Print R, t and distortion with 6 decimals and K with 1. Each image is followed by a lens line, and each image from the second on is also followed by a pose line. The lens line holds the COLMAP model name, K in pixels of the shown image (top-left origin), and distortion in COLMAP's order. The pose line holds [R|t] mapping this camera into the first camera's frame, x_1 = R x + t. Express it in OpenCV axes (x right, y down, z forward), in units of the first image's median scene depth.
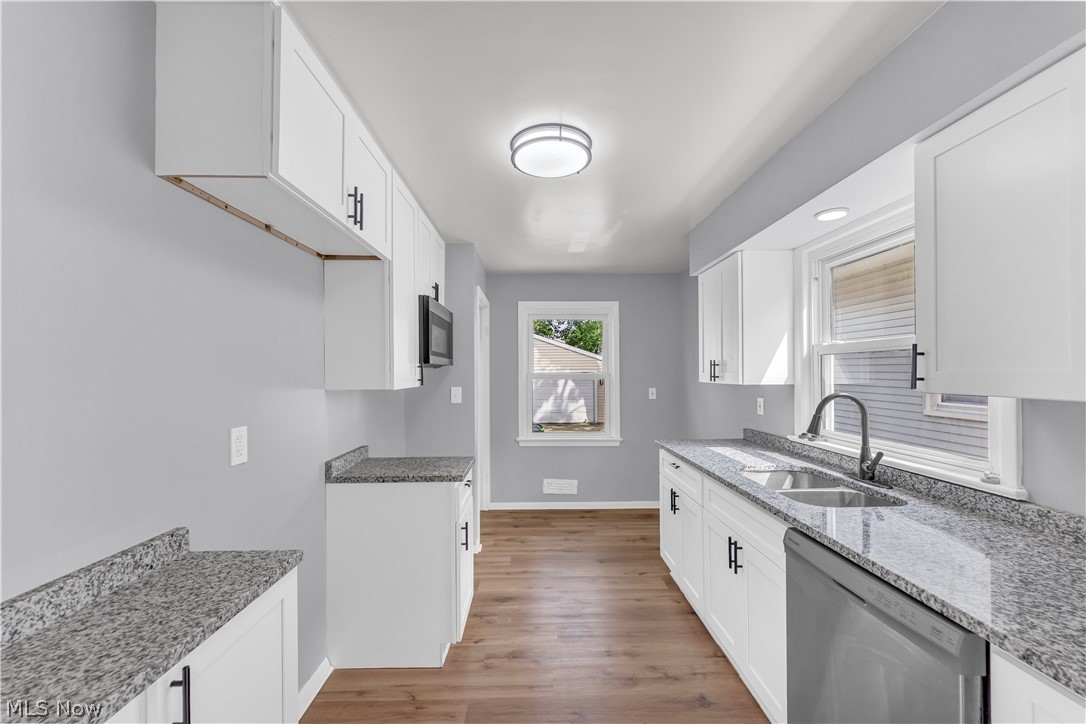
lens RADIAL K [[433.3, 0, 543.7], [0, 433.3, 368.5], [0, 0, 1]] dist [-0.003391, 0.000664]
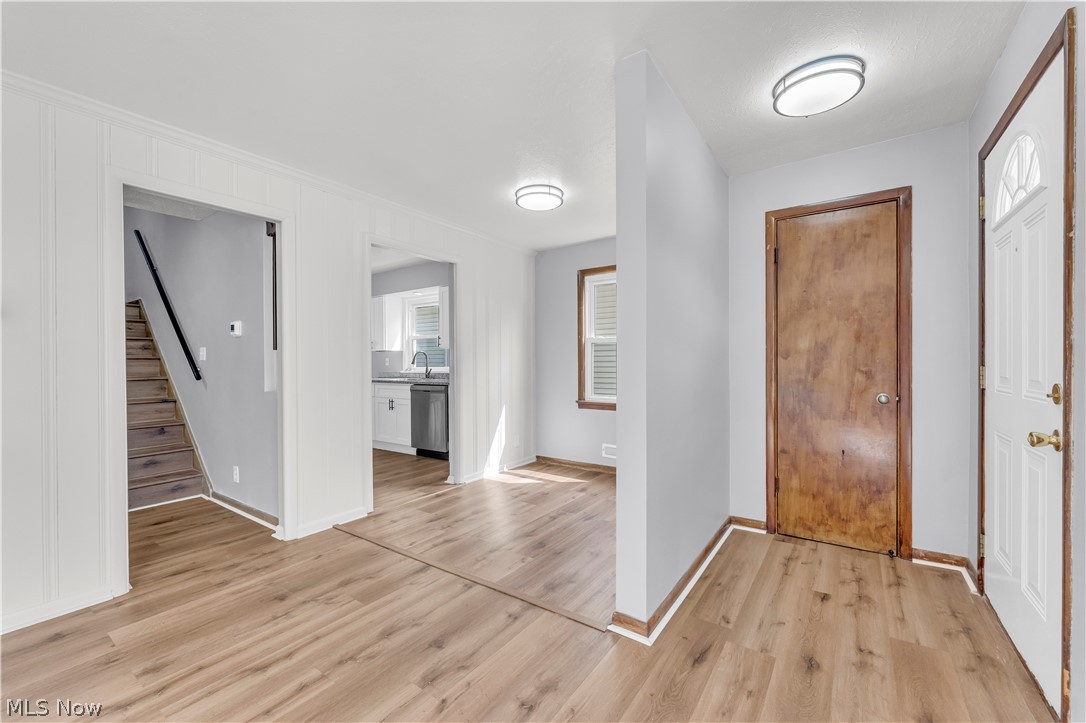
lens RADIAL K [[433.3, 0, 545.3], [0, 433.3, 368.5], [0, 0, 1]] dist [-0.003391, 0.000664]
pose [[0.593154, -0.012852, 0.804987, -1.189876], [-0.000571, 0.999866, 0.016384, 0.118297], [-0.805089, -0.010177, 0.593067, -1.447036]]
